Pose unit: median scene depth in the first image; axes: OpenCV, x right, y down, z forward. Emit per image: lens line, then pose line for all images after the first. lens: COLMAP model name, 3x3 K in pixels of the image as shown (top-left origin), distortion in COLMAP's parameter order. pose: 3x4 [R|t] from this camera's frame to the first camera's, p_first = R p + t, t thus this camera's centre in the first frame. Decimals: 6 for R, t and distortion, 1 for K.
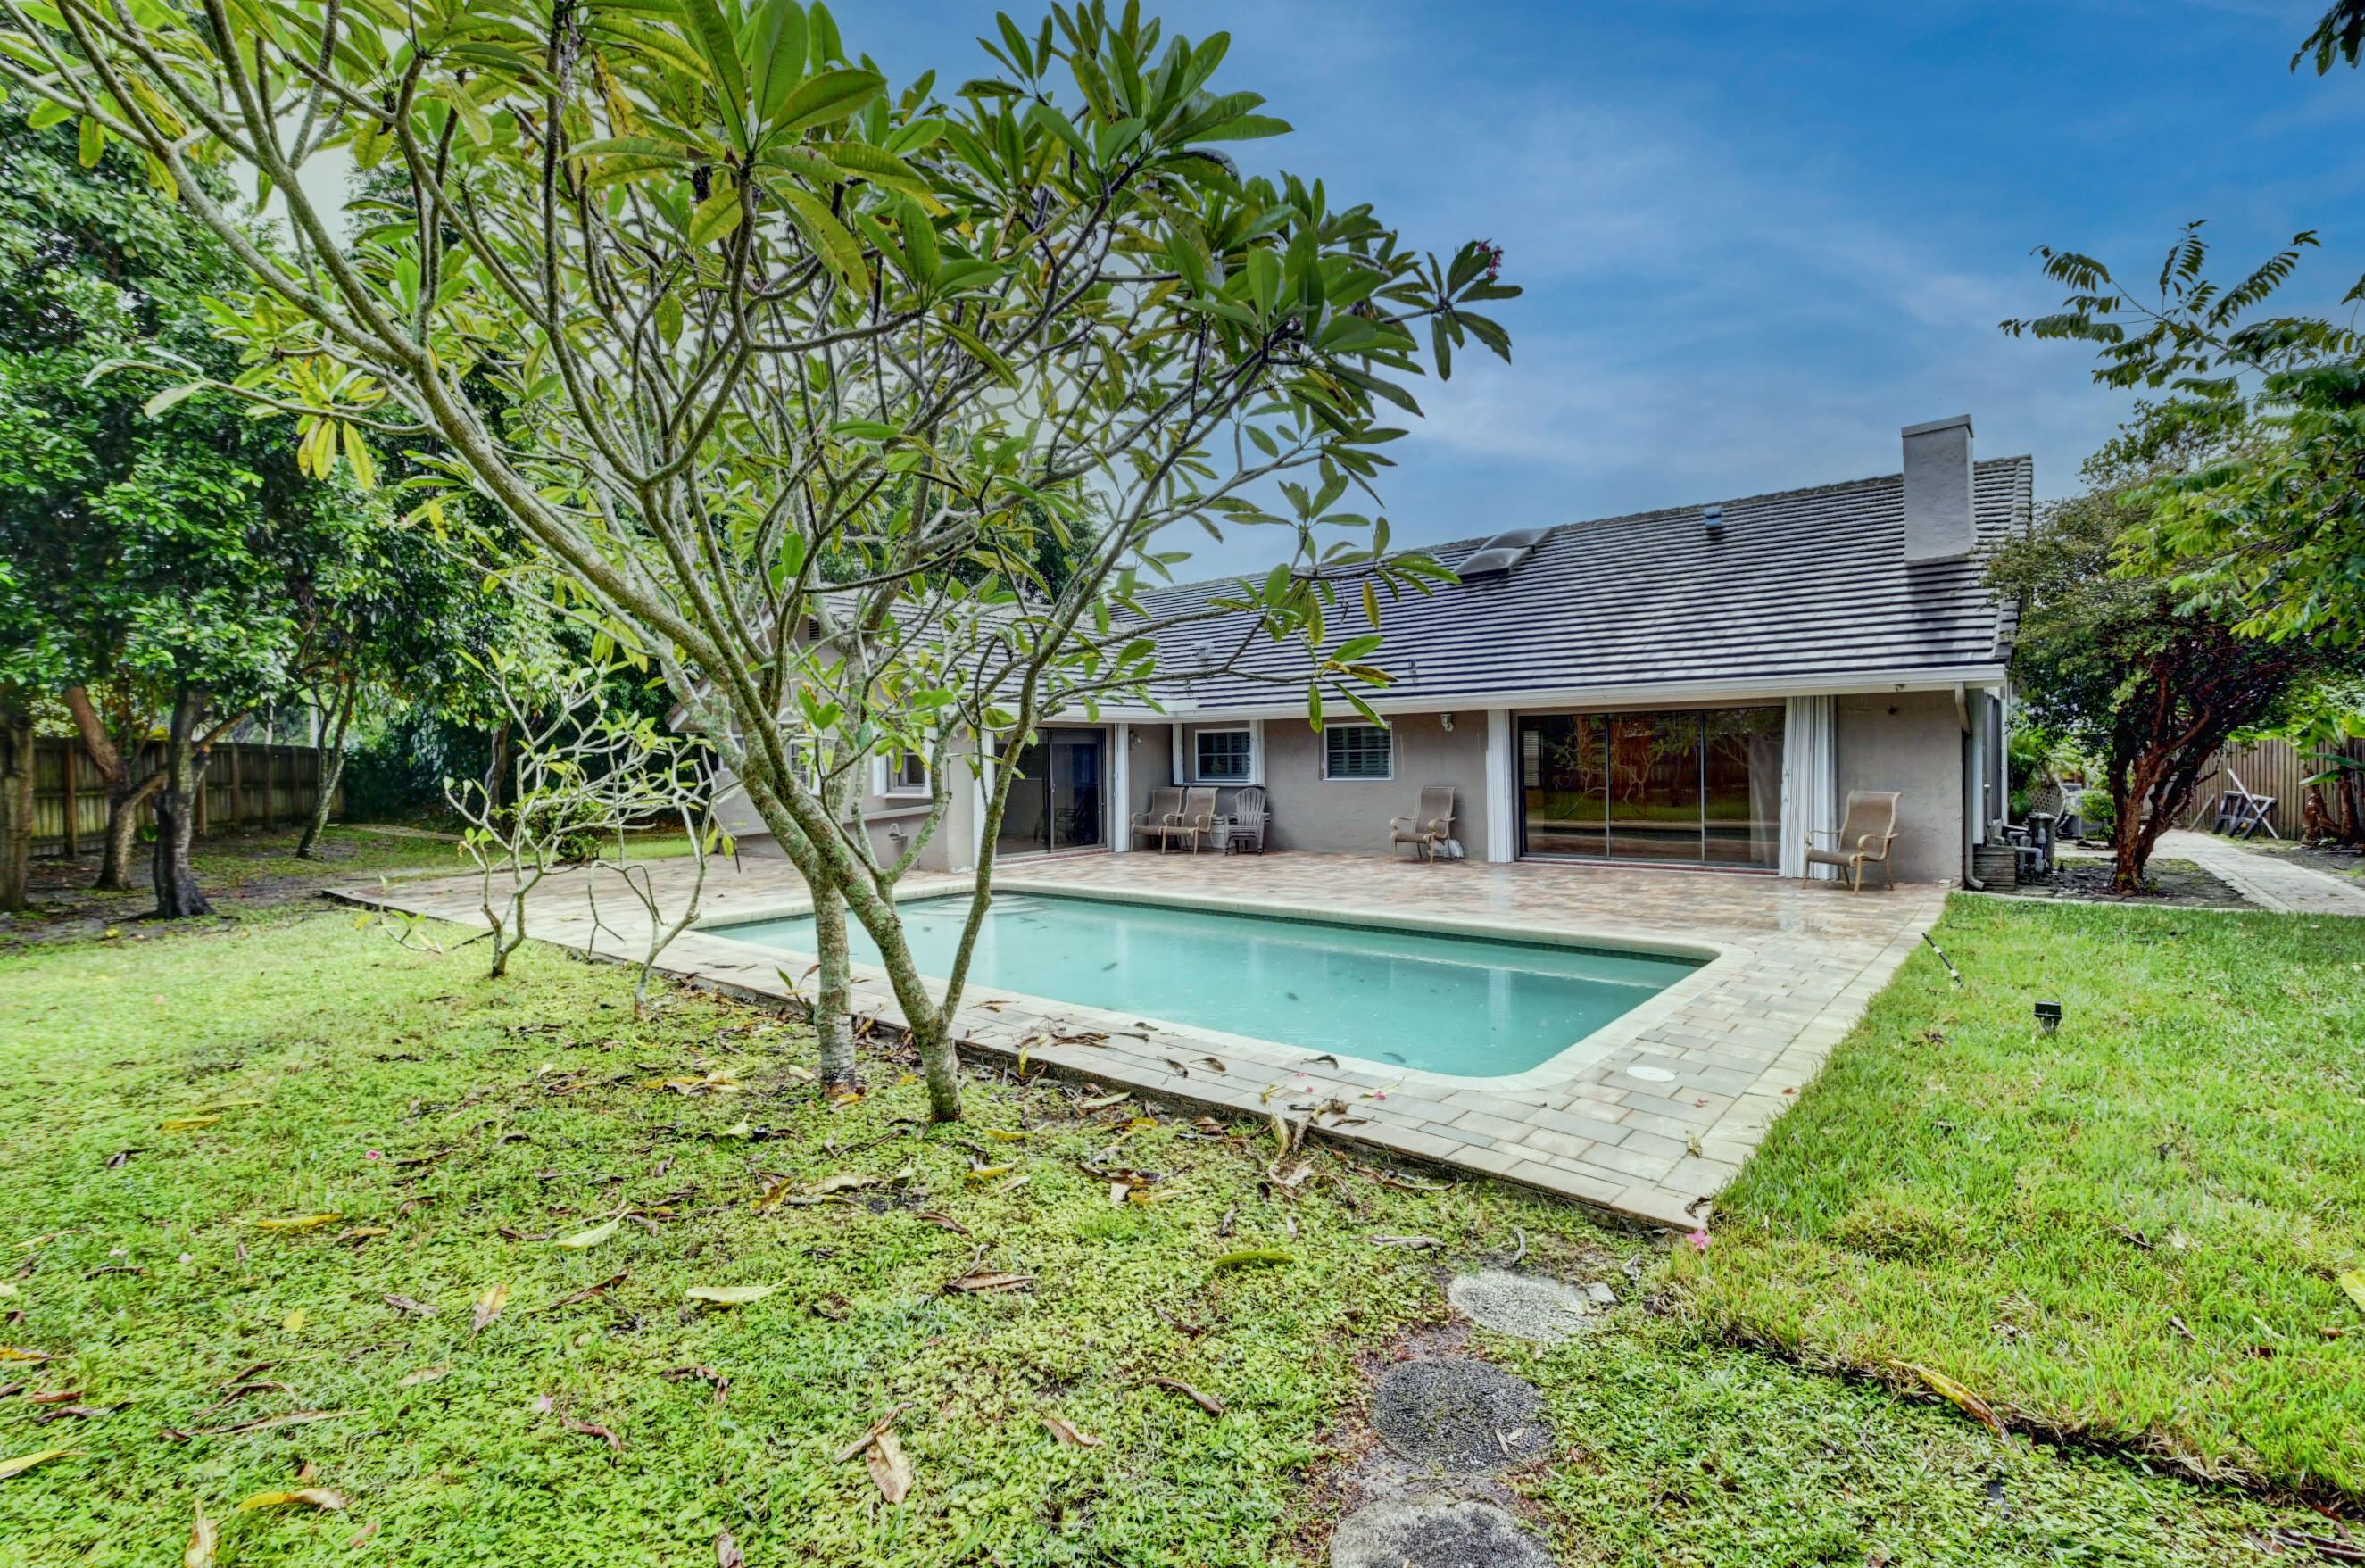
lens RADIAL K [[1042.7, 0, 1195.3], [0, 1042.7, 764.6], [0, 0, 1]] dist [-0.016601, -0.008056]
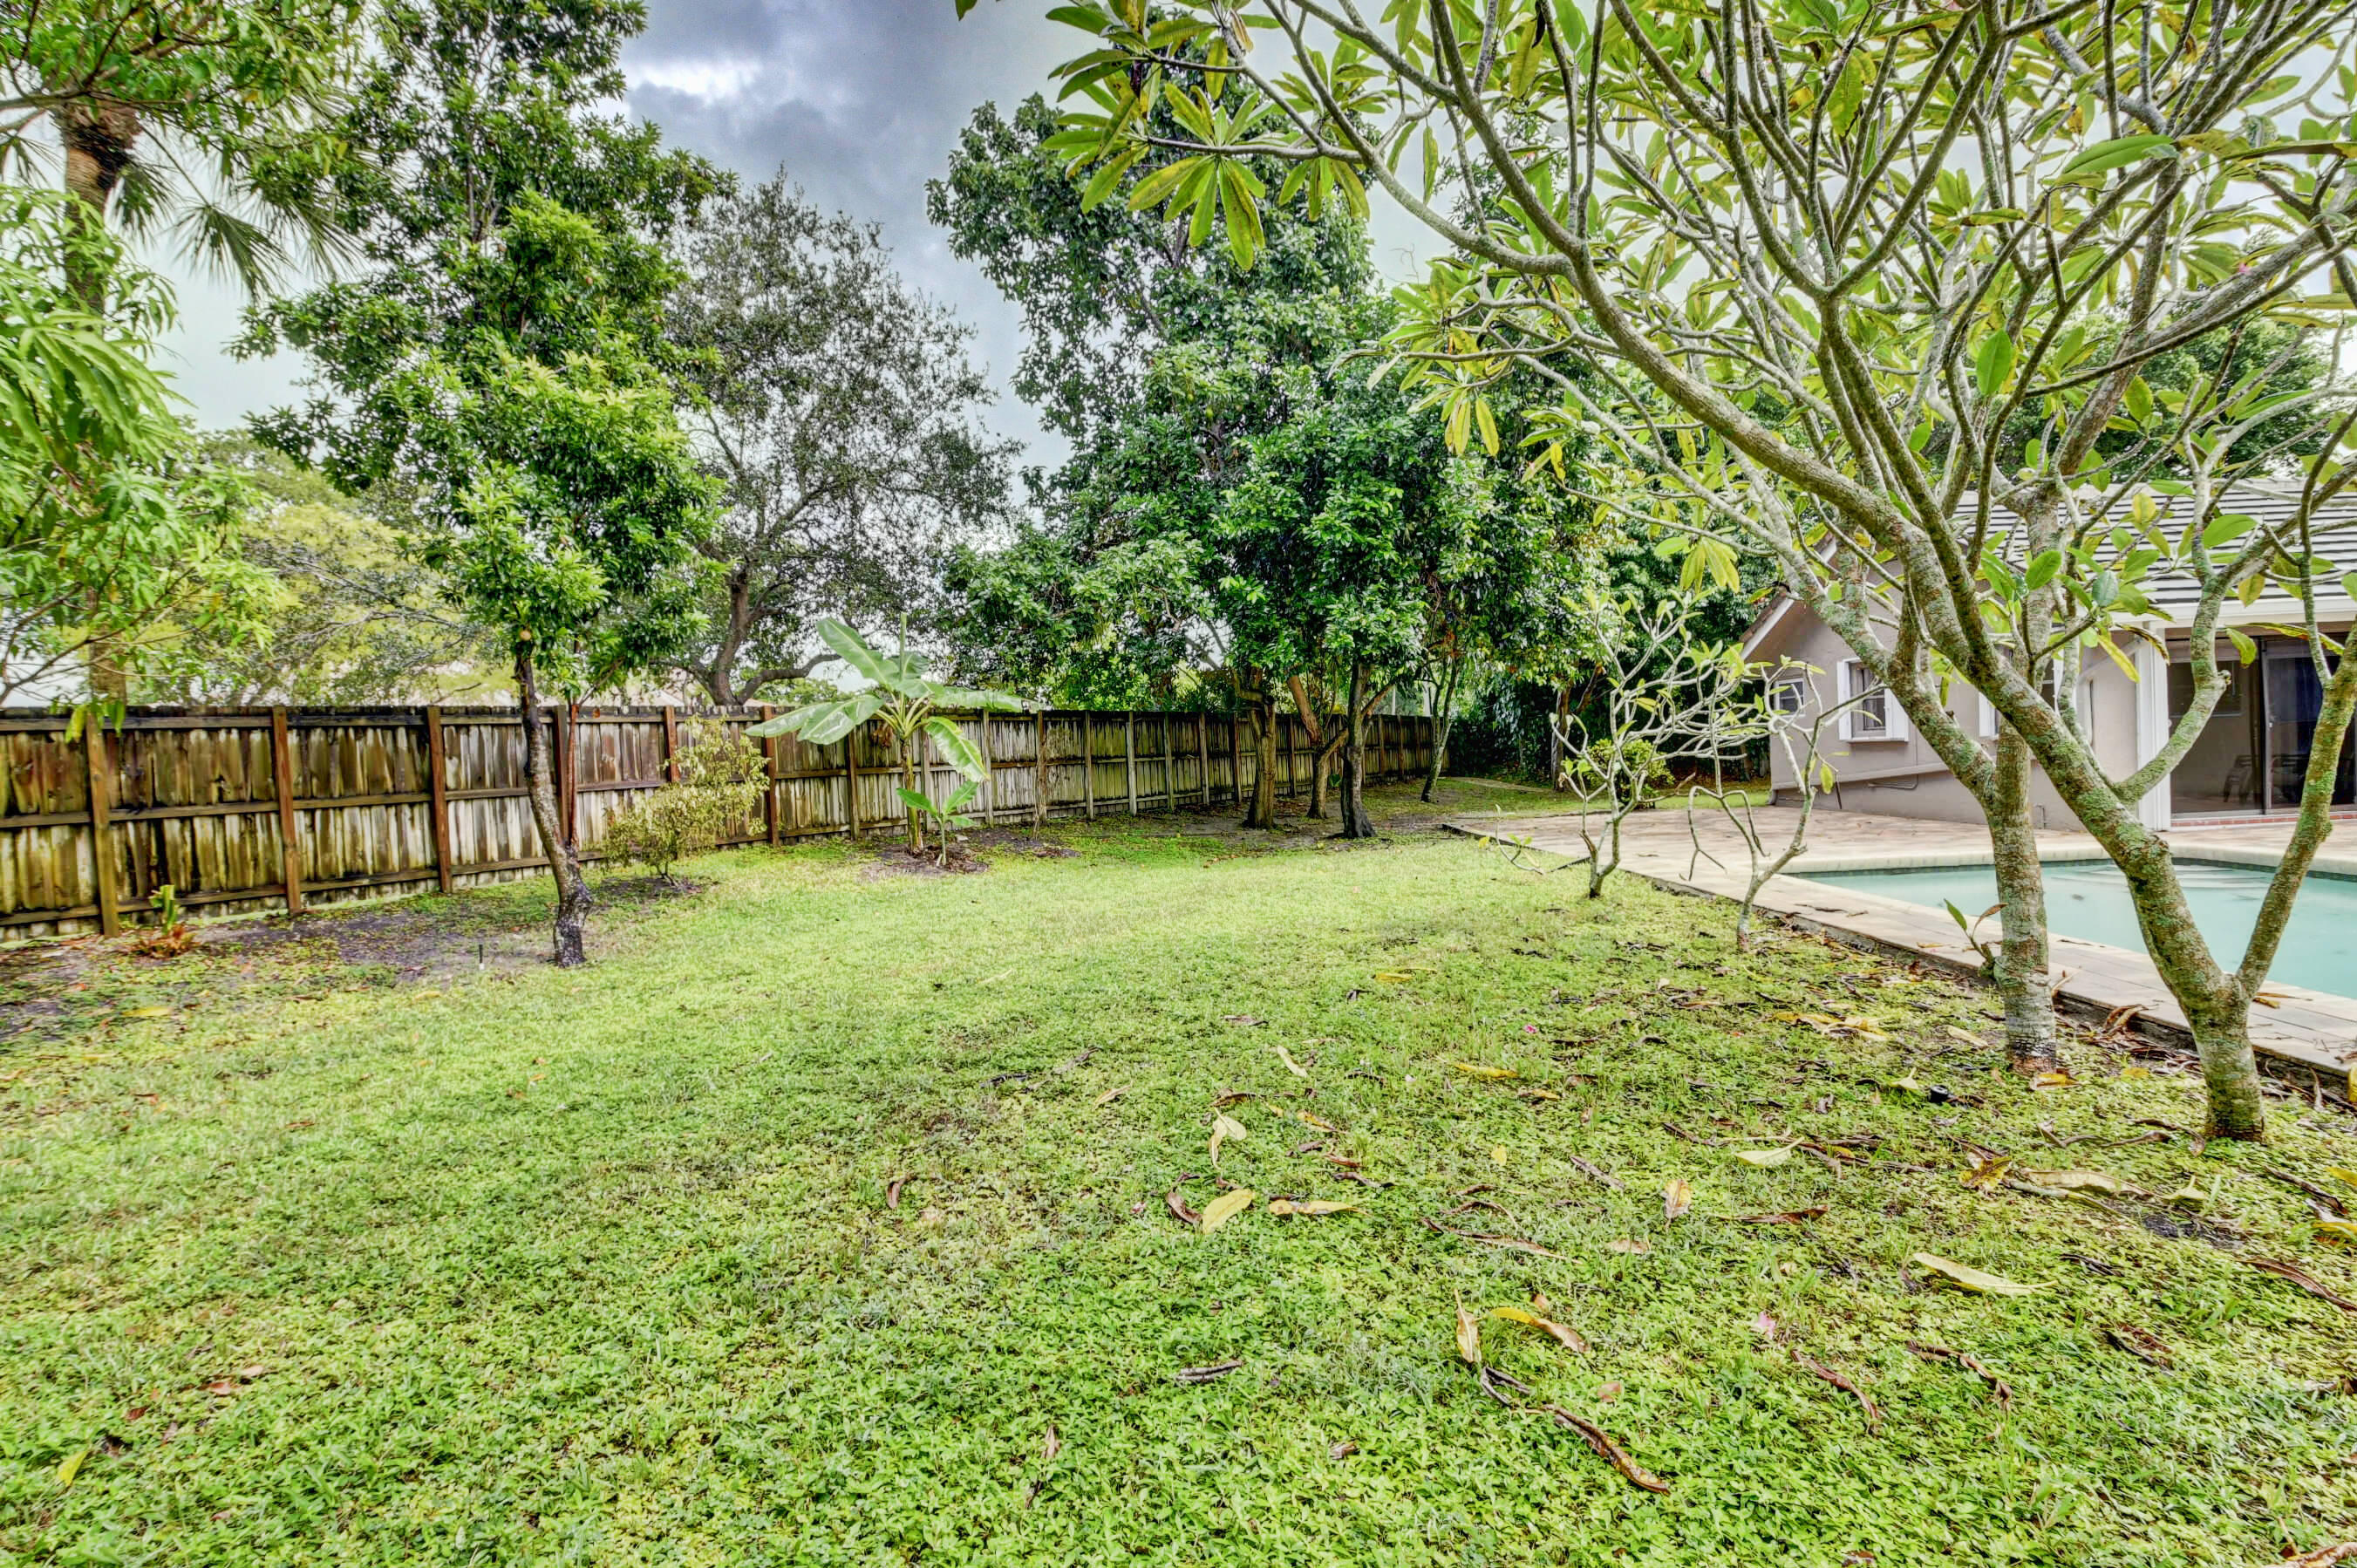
lens RADIAL K [[997.3, 0, 1178.5], [0, 997.3, 784.0], [0, 0, 1]] dist [-0.041748, -0.000253]
pose [[0.592584, 0.008192, -0.805467, -0.140884], [0.024717, 0.999293, 0.028347, 0.063896], [0.805129, -0.036707, 0.591962, 0.059451]]
